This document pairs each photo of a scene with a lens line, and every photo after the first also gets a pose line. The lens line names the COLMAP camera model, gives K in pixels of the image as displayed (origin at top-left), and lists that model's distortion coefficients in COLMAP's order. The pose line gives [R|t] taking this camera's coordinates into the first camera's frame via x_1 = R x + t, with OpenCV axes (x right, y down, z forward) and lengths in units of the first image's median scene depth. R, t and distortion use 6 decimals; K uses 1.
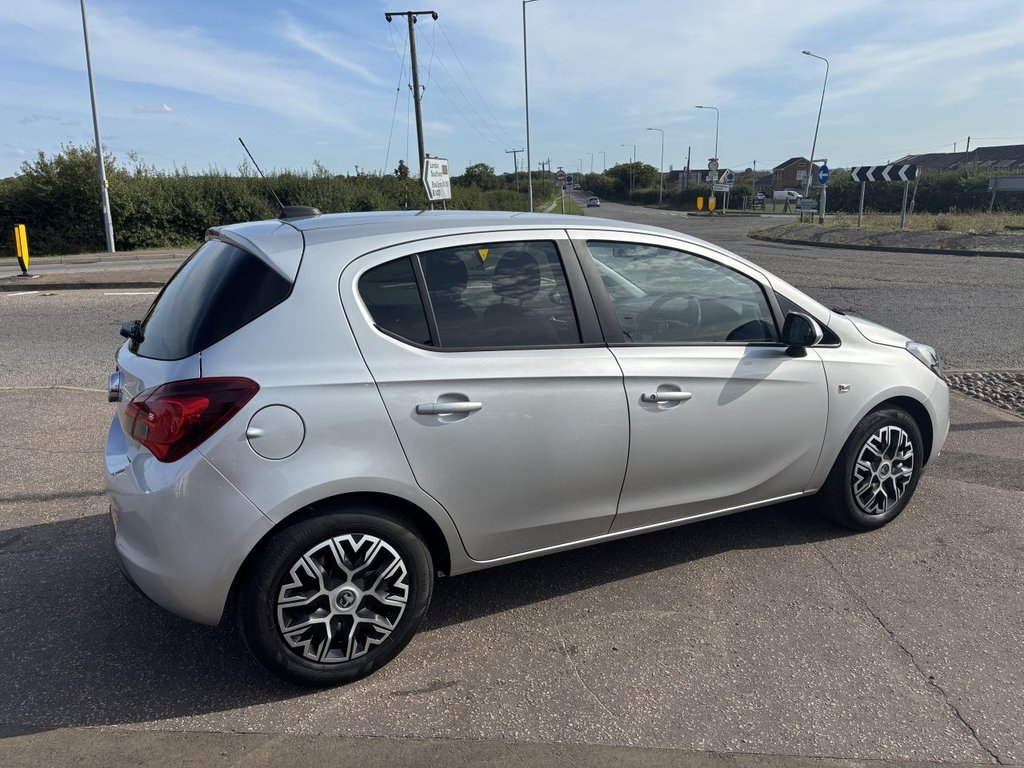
lens RADIAL K [[775.6, 0, 522.2], [0, 775.6, 385.1], [0, 0, 1]] dist [0.048936, -0.050215]
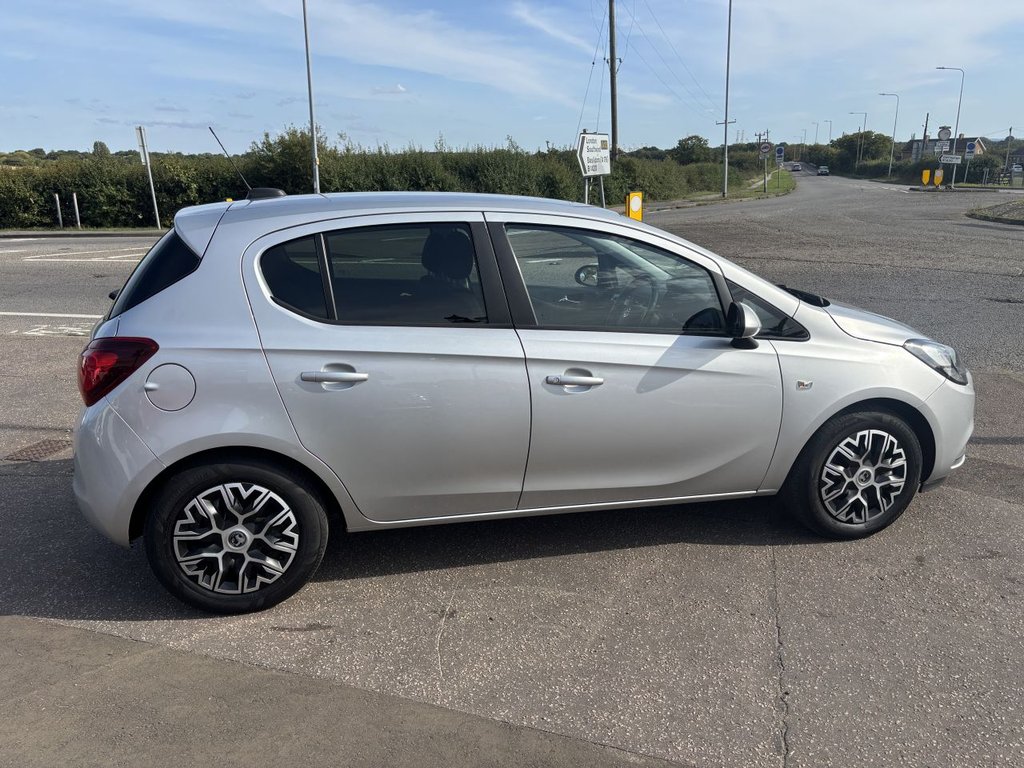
lens RADIAL K [[775.6, 0, 526.6], [0, 775.6, 382.4], [0, 0, 1]] dist [0.048936, -0.050215]
pose [[0.965922, 0.066011, -0.250275, 0.354442], [-0.058891, 0.997621, 0.035839, -0.014200], [0.252045, -0.019879, 0.967511, 0.011811]]
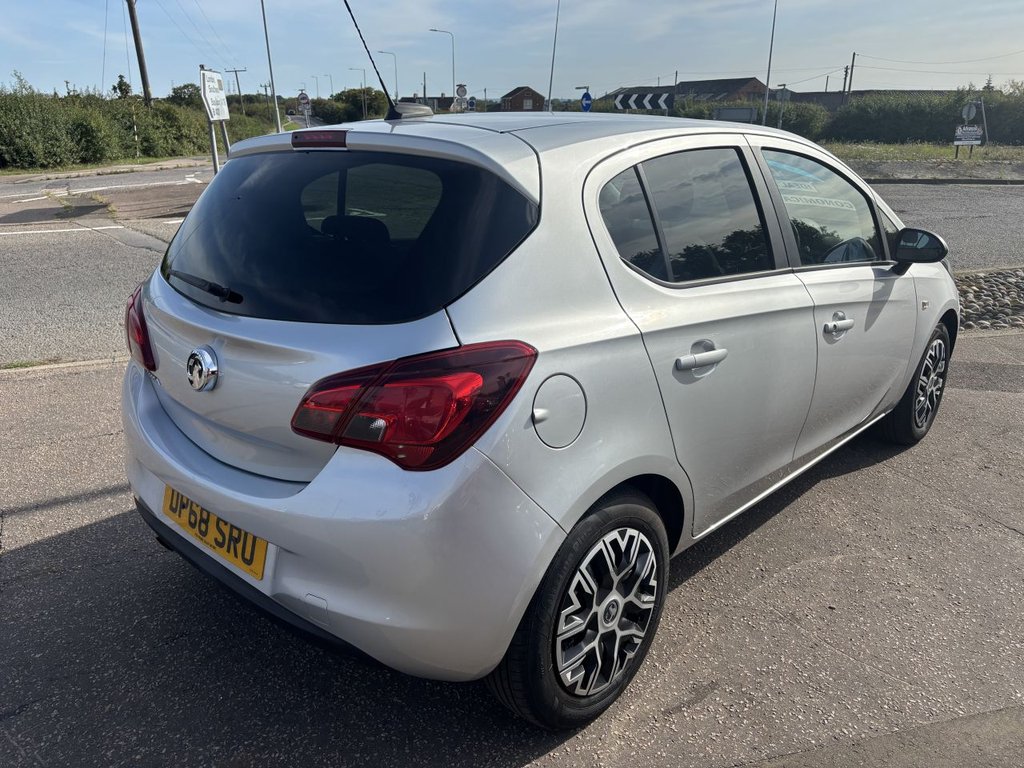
lens RADIAL K [[775.6, 0, 512.0], [0, 775.6, 384.7], [0, 0, 1]] dist [0.048936, -0.050215]
pose [[0.947544, -0.094433, 0.305356, -0.426371], [0.068502, 0.993158, 0.094573, -0.026399], [-0.312198, -0.068695, 0.947530, 0.241262]]
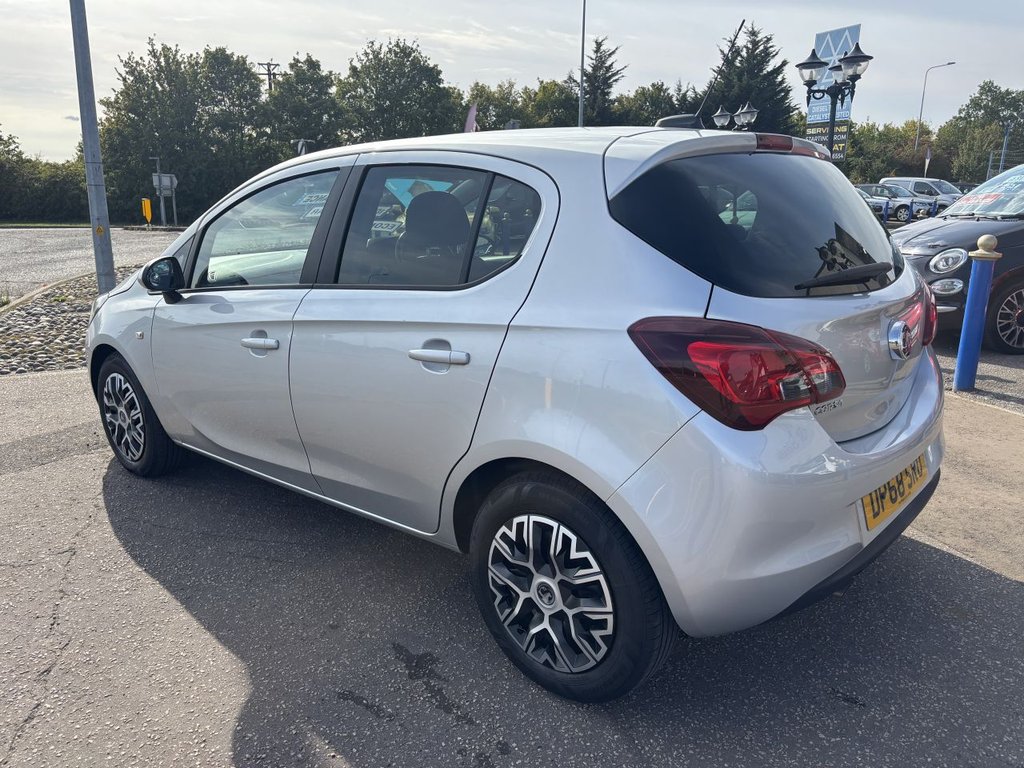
lens RADIAL K [[775.6, 0, 512.2], [0, 775.6, 385.3], [0, 0, 1]] dist [0.048936, -0.050215]
pose [[-0.342654, -0.212980, 0.915002, -0.987022], [0.223399, 0.927554, 0.299561, -0.240835], [-0.912514, 0.307056, -0.270250, 1.407794]]
